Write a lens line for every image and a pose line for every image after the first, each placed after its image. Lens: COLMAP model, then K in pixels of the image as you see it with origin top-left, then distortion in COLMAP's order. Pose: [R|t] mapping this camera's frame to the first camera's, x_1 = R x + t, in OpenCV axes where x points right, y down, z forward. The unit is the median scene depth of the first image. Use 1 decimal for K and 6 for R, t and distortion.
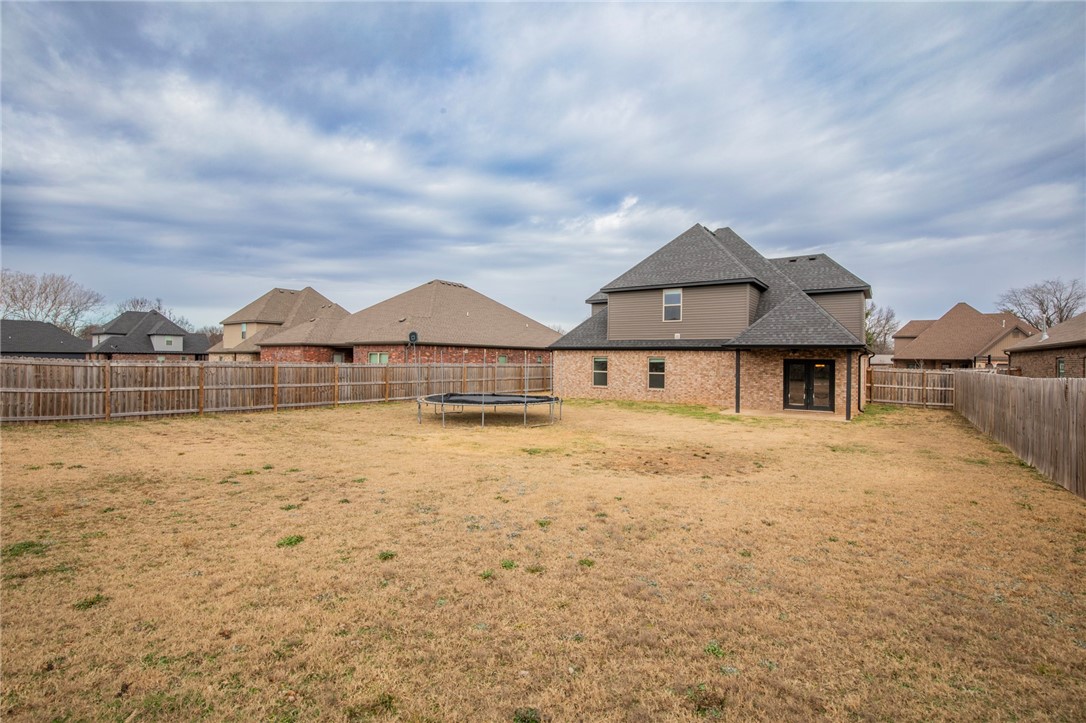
lens RADIAL K [[506.6, 0, 555.6], [0, 506.6, 365.0], [0, 0, 1]] dist [-0.028104, 0.000267]
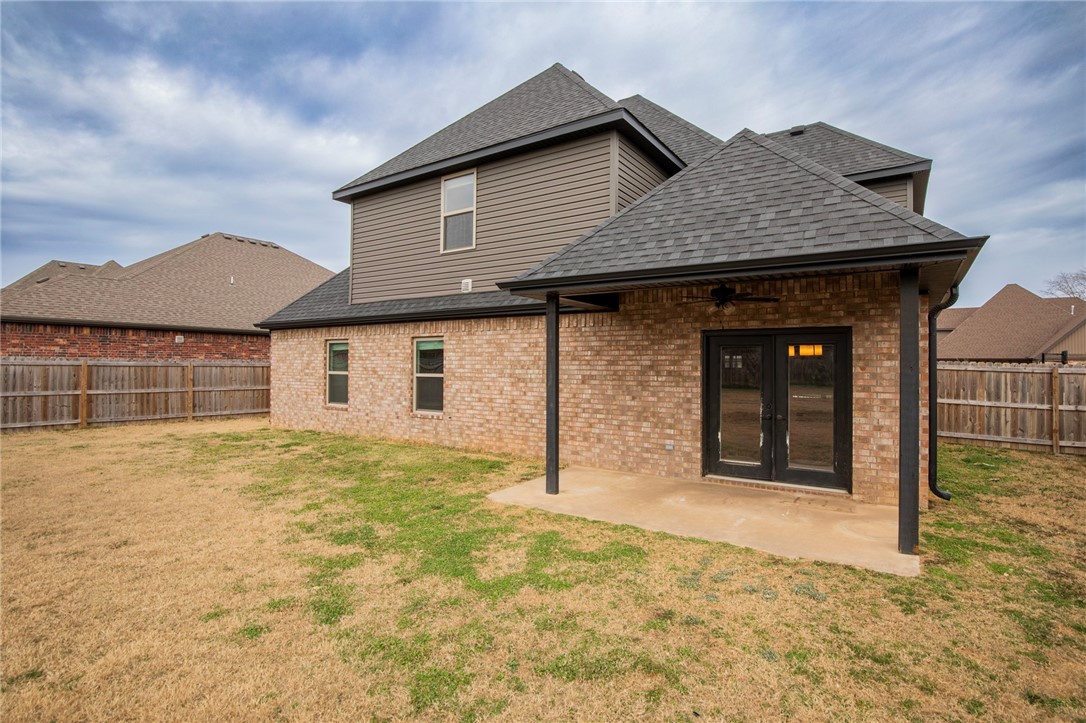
lens RADIAL K [[549.1, 0, 545.4], [0, 549.1, 367.8], [0, 0, 1]] dist [-0.032571, 0.000000]
pose [[0.999973, -0.004266, 0.005932, 0.299136], [0.004306, 0.999968, -0.006753, 0.013848], [-0.005903, 0.006778, 0.999960, 0.545755]]
